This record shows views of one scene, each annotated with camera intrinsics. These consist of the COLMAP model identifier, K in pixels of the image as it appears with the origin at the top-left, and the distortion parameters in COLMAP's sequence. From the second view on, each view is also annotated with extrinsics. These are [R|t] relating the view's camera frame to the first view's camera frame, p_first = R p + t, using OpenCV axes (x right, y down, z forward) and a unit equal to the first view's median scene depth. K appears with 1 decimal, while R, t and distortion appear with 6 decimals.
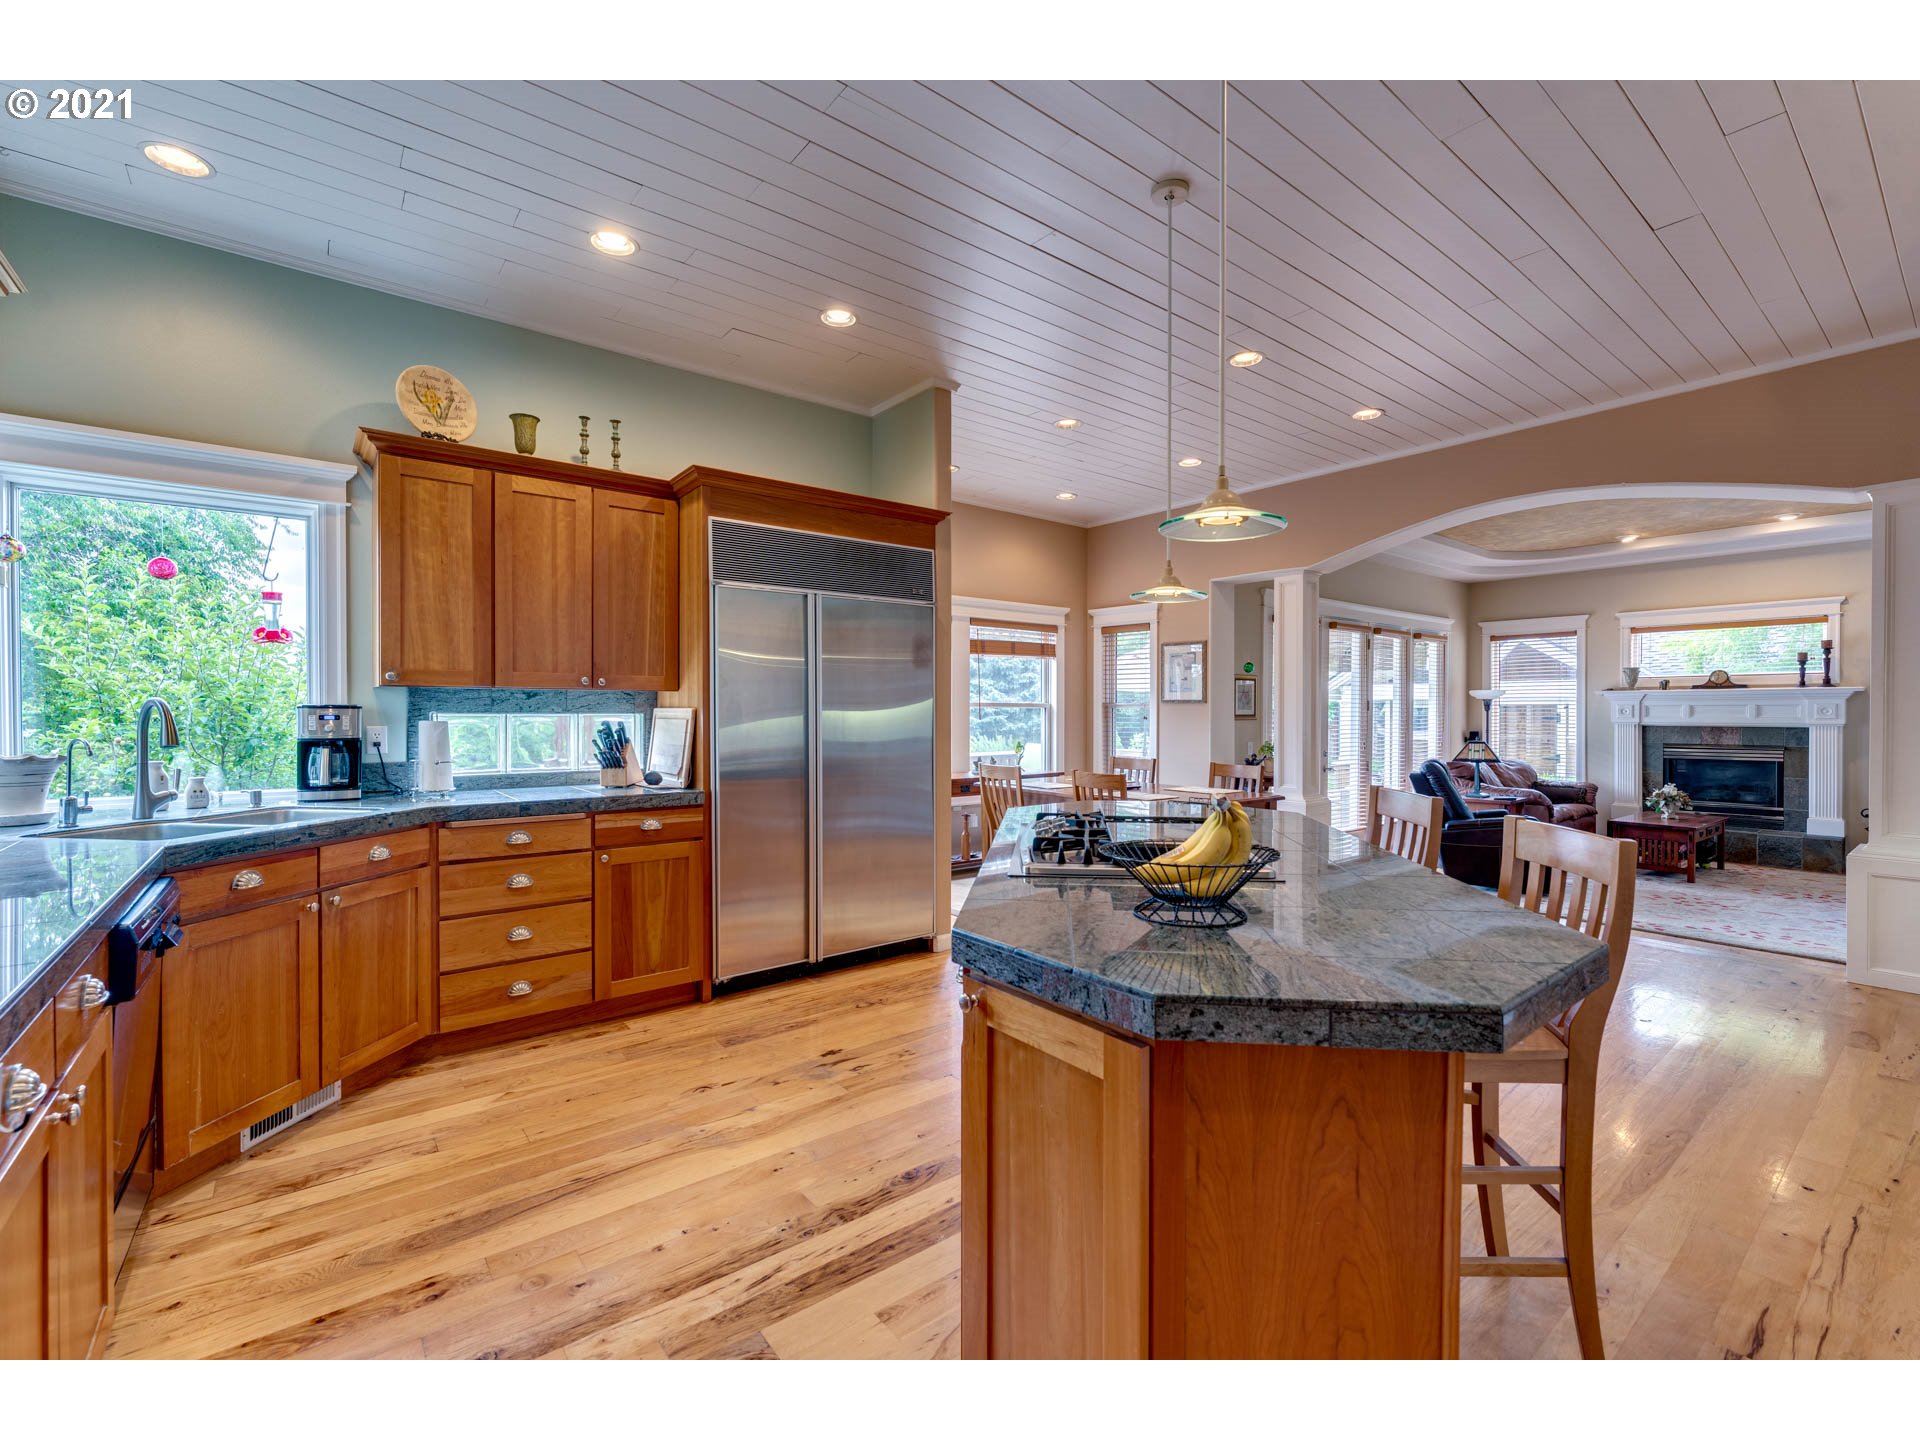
lens RADIAL K [[806.1, 0, 960.0], [0, 806.1, 720.0], [0, 0, 1]] dist [-0.000313, -0.000013]
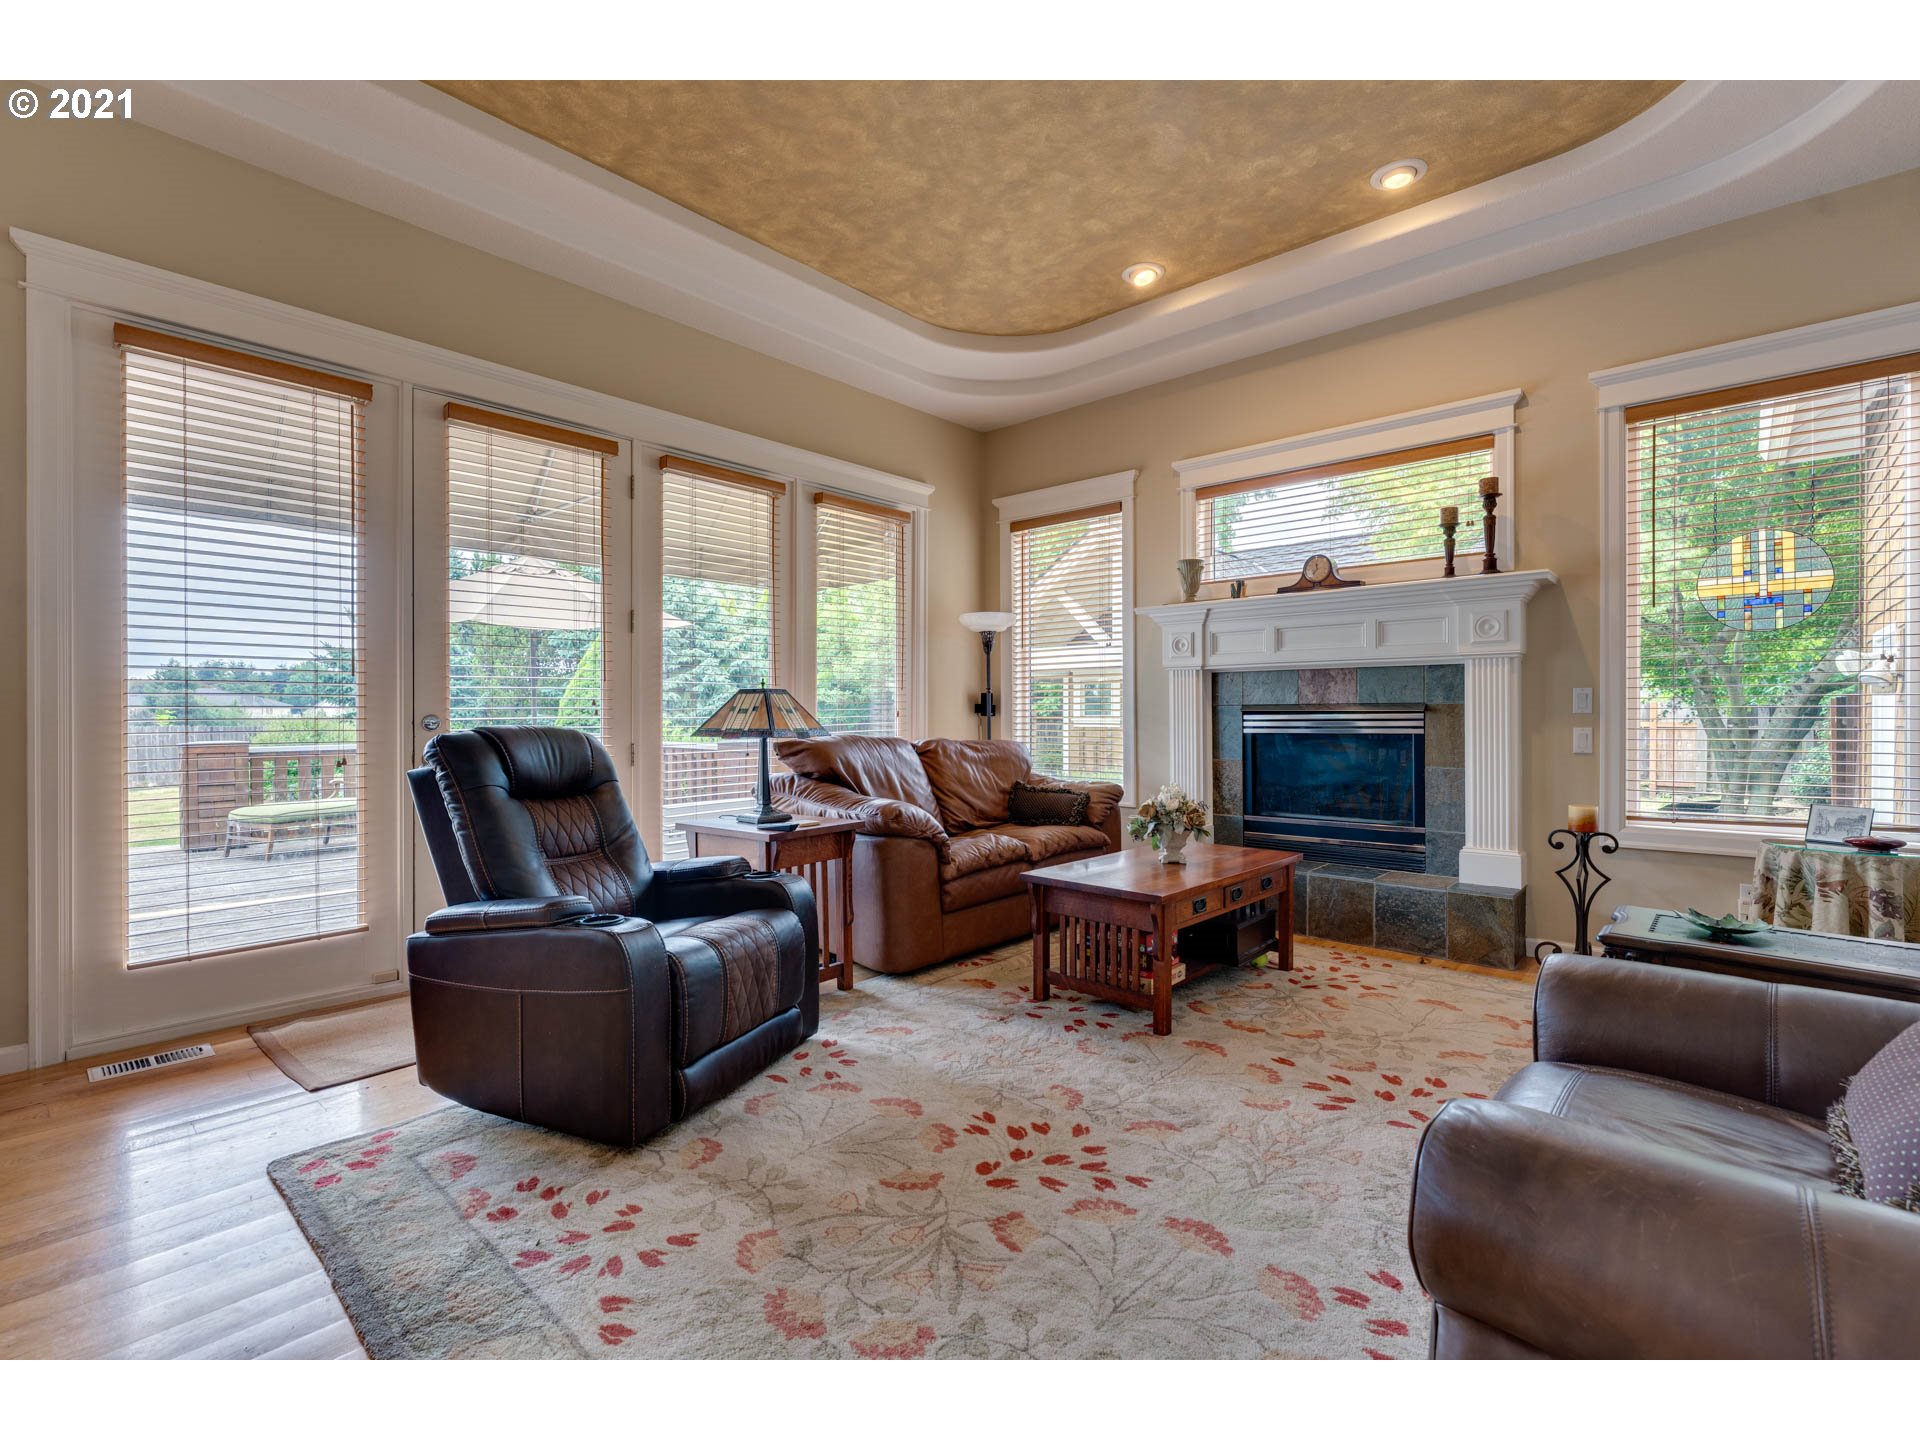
lens RADIAL K [[856.8, 0, 960.0], [0, 856.8, 720.0], [0, 0, 1]] dist [0.002341, 0.000196]
pose [[0.984960, -0.005341, 0.172698, 0.658234], [0.006423, 0.999963, -0.005710, 0.044772], [-0.172661, 0.006734, 0.984958, 0.536943]]
